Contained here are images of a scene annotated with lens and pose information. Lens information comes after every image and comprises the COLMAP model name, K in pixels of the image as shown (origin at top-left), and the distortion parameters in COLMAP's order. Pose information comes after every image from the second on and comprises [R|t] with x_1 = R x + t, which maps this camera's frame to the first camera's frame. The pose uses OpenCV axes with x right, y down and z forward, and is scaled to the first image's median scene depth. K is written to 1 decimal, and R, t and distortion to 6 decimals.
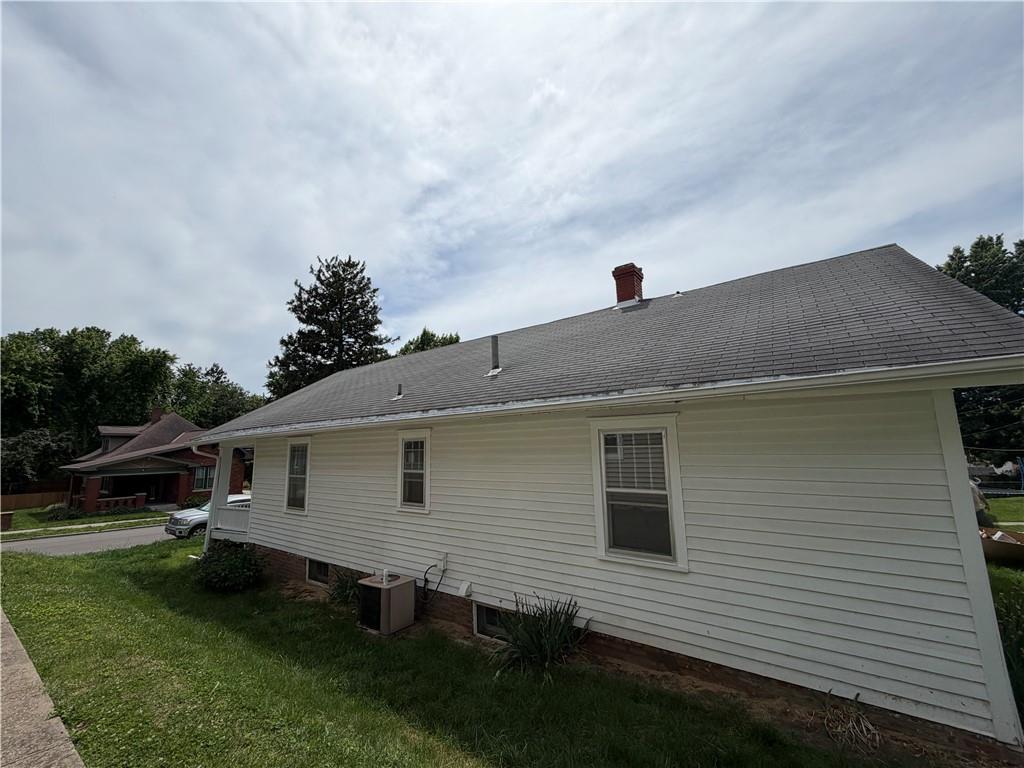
lens RADIAL K [[409.8, 0, 506.8], [0, 409.8, 381.0], [0, 0, 1]] dist [-0.000227, 0.000306]
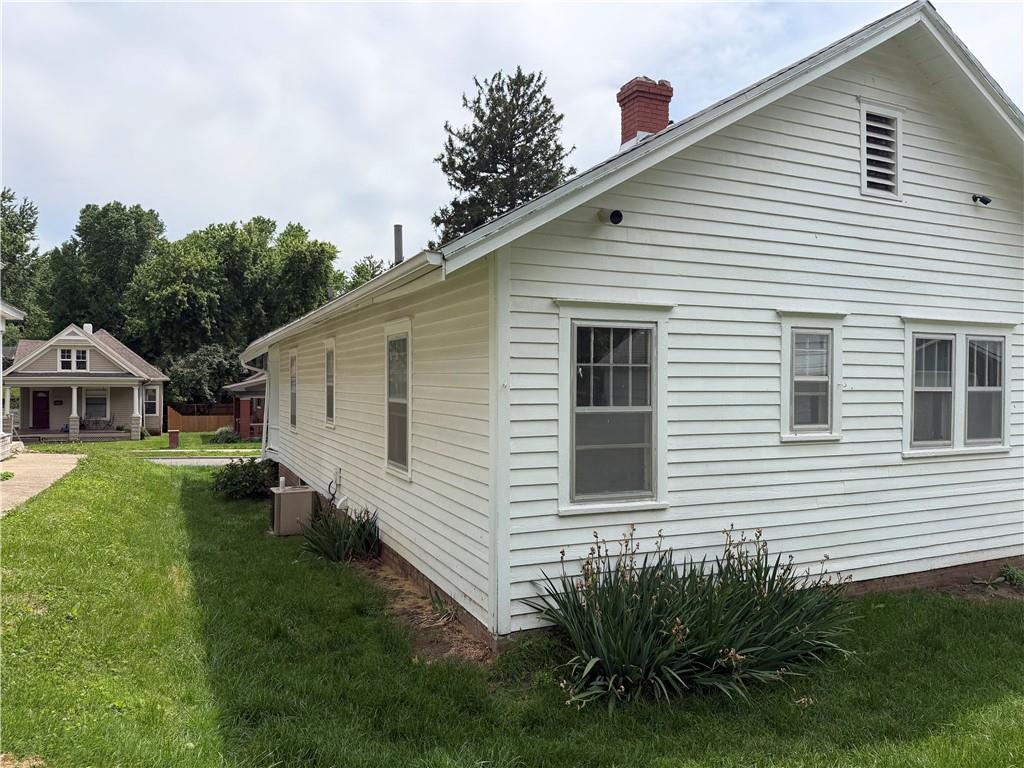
lens RADIAL K [[725.4, 0, 509.1], [0, 725.4, 388.1], [0, 0, 1]] dist [0.061633, -0.057983]
pose [[0.868882, 0.028505, -0.494198, 0.170779], [0.056982, 0.985945, 0.157052, -0.000683], [0.491729, -0.164620, 0.855046, -0.035672]]
